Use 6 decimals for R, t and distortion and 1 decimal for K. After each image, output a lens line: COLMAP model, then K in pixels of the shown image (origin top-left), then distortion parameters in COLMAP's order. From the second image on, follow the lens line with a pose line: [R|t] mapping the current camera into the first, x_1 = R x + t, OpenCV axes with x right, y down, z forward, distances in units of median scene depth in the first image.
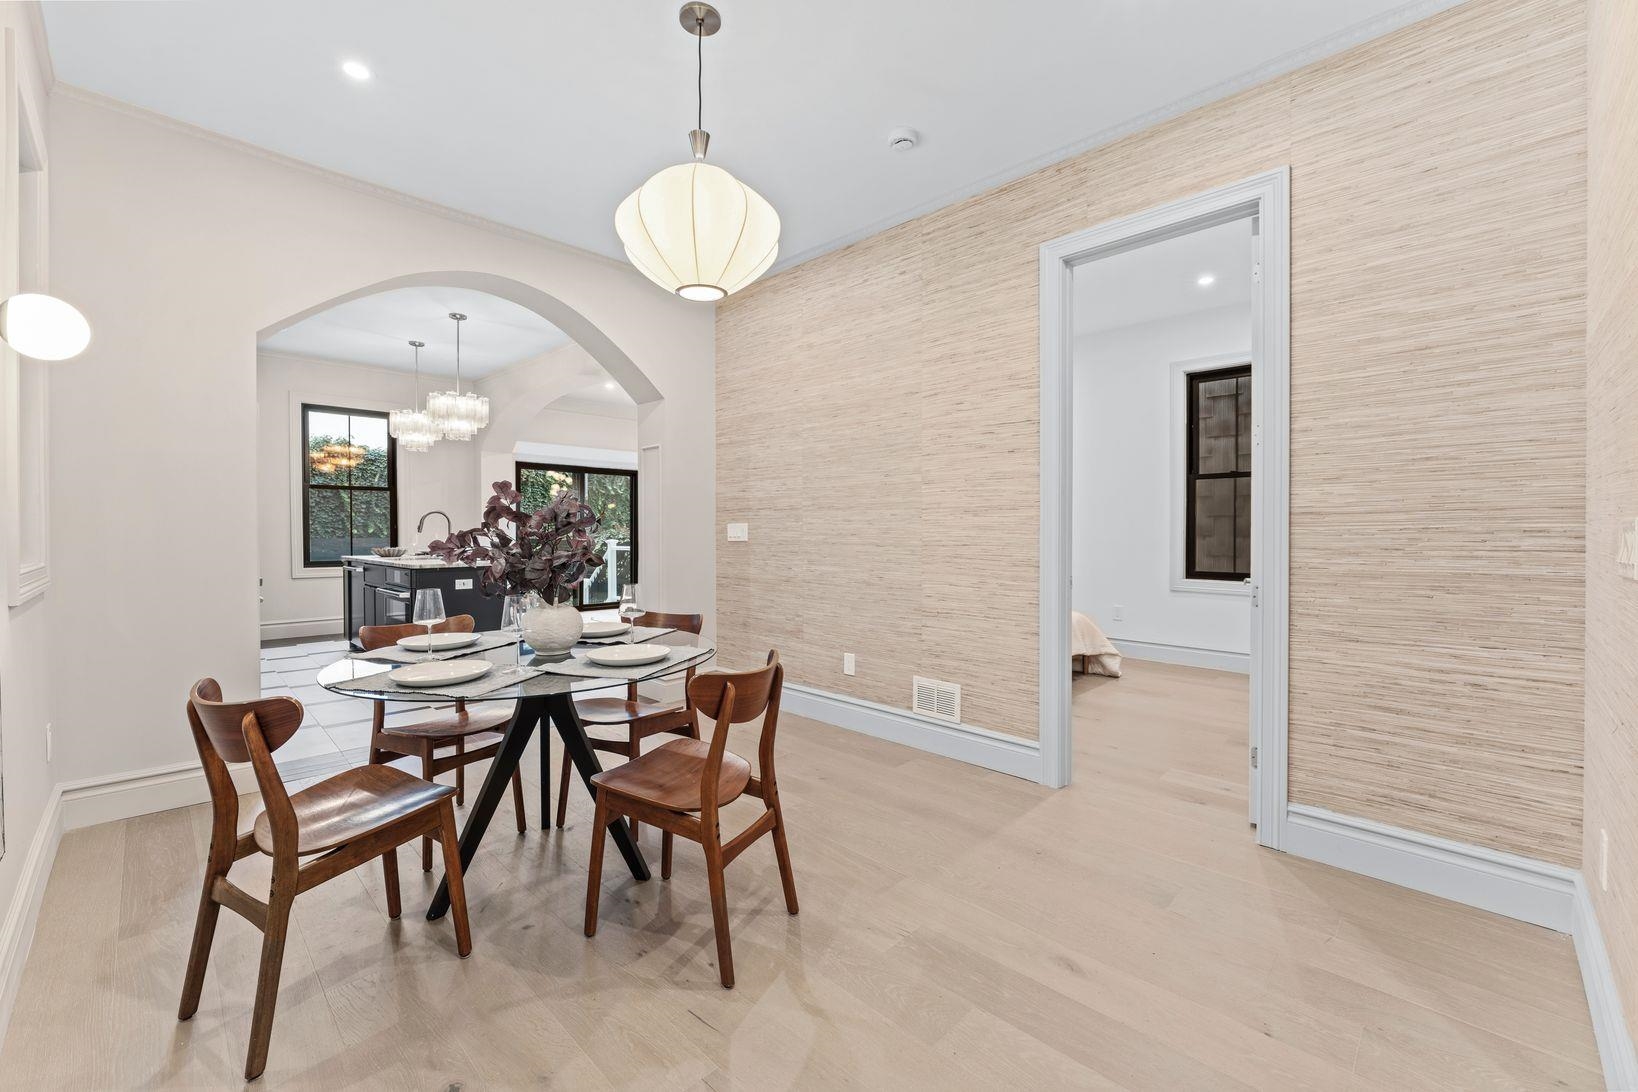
lens RADIAL K [[664.3, 0, 822.0], [0, 664.3, 543.3], [0, 0, 1]] dist [0.000331, -0.000061]
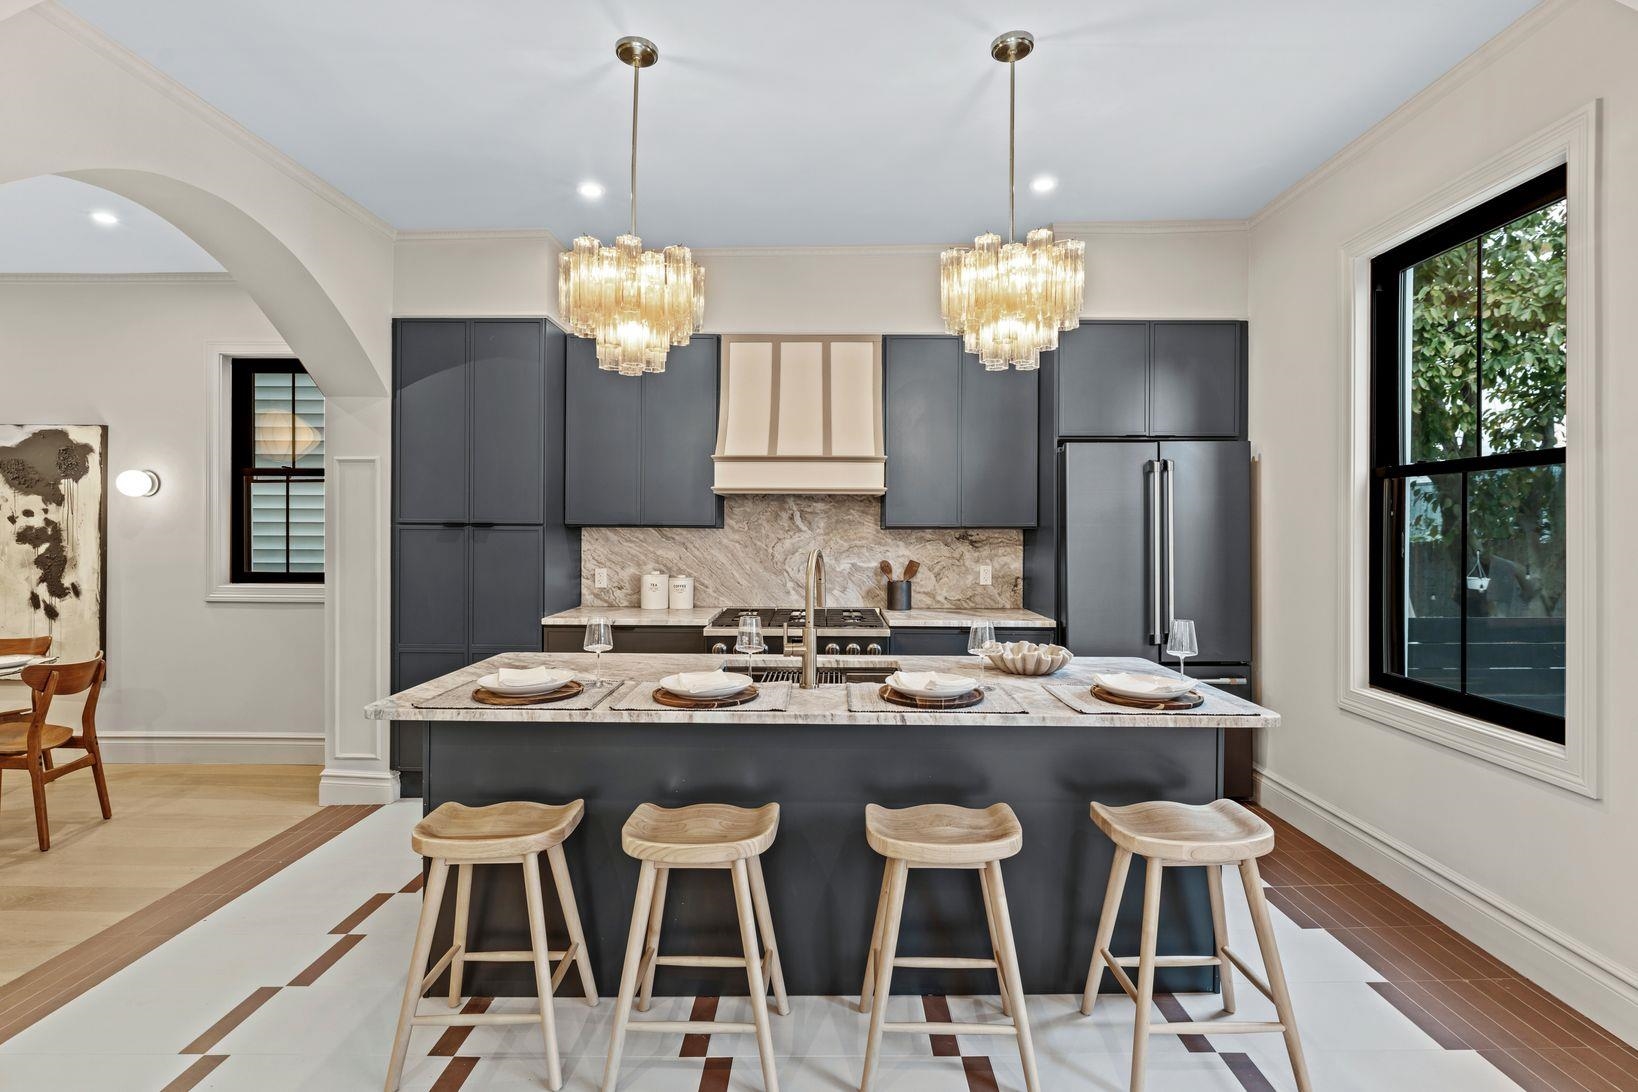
lens RADIAL K [[664.3, 0, 822.0], [0, 664.3, 543.3], [0, 0, 1]] dist [0.000331, -0.000061]
pose [[-0.711649, 0.005297, -0.702515, -0.558801], [-0.018102, 0.999501, 0.025873, -0.095563], [0.702302, 0.031129, -0.711198, 2.000131]]
